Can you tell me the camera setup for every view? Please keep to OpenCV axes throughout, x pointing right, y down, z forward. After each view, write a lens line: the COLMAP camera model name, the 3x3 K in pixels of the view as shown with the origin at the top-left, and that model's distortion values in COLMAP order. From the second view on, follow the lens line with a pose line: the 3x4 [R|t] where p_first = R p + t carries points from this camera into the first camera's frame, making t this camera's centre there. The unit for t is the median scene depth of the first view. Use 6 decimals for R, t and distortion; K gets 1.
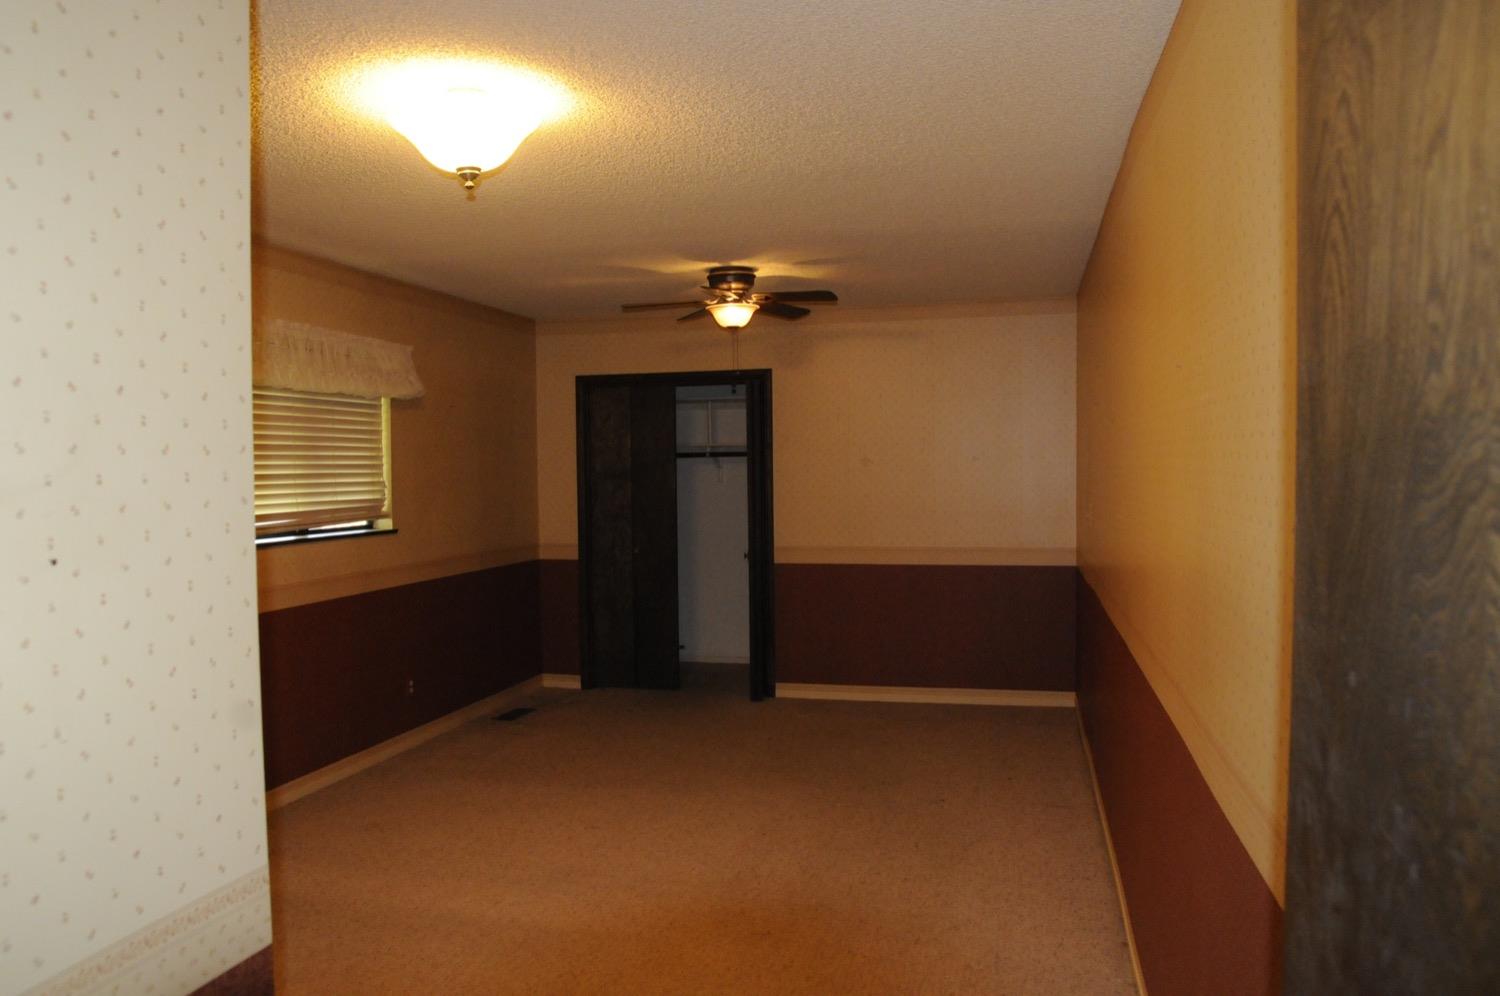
lens RADIAL K [[1097.6, 0, 739.5], [0, 1097.6, 503.9], [0, 0, 1]] dist [-0.134108, 0.115702]
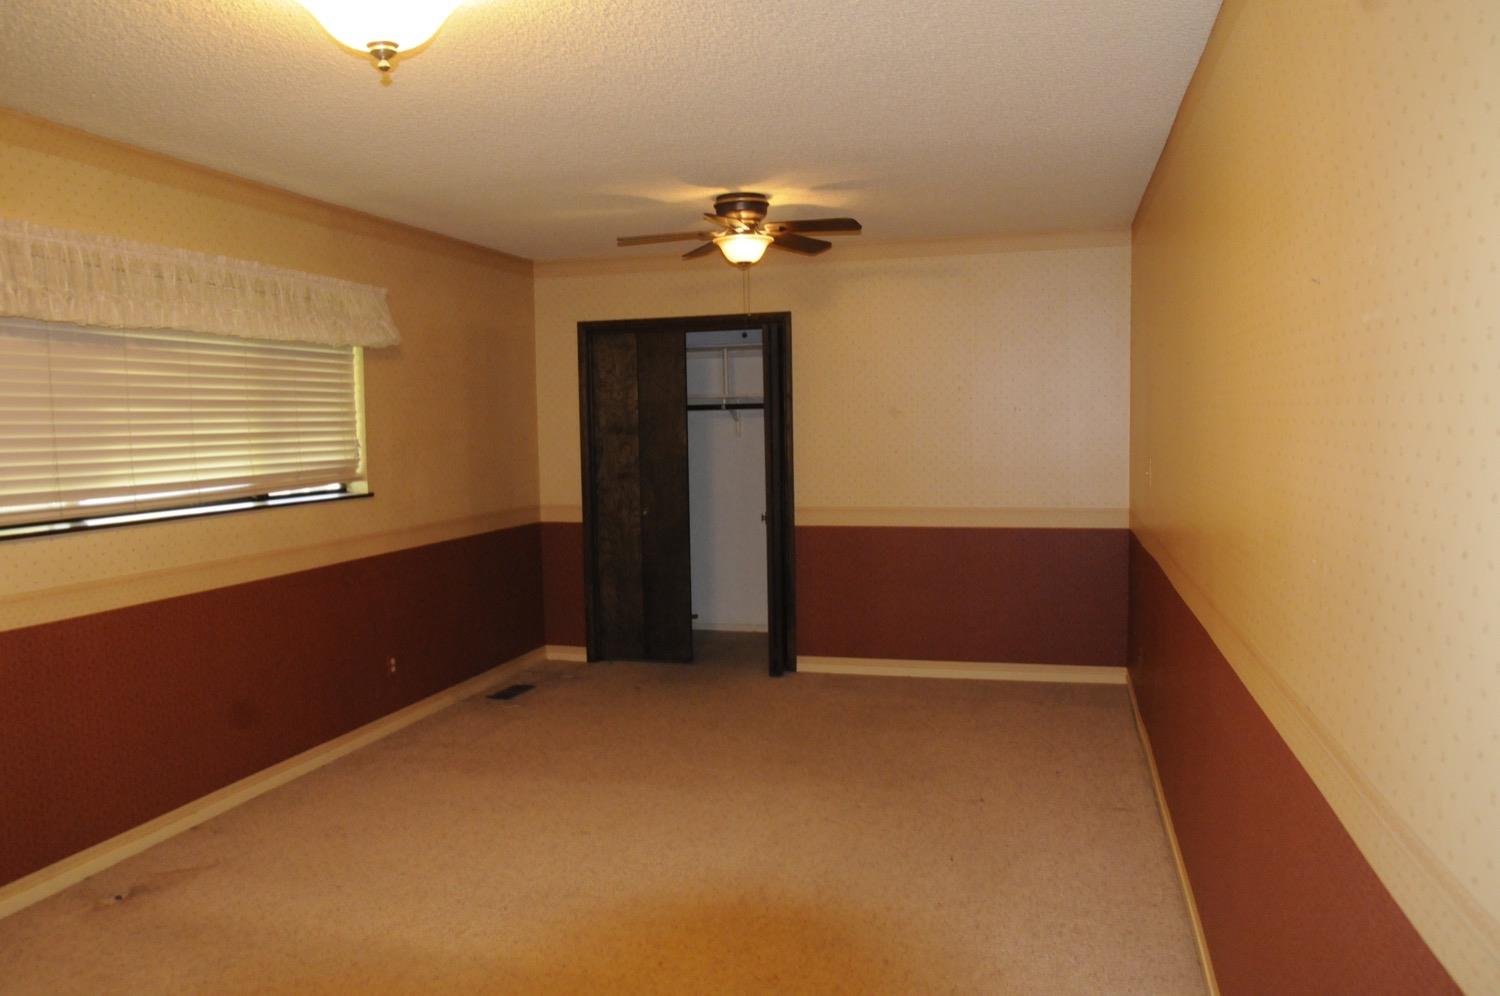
lens RADIAL K [[1097.6, 0, 739.5], [0, 1097.6, 503.9], [0, 0, 1]] dist [-0.134108, 0.115702]
pose [[0.999564, -0.004880, -0.029127, 0.015457], [0.006111, 0.999085, 0.042324, -0.003531], [0.028893, -0.042484, 0.998679, 0.110123]]
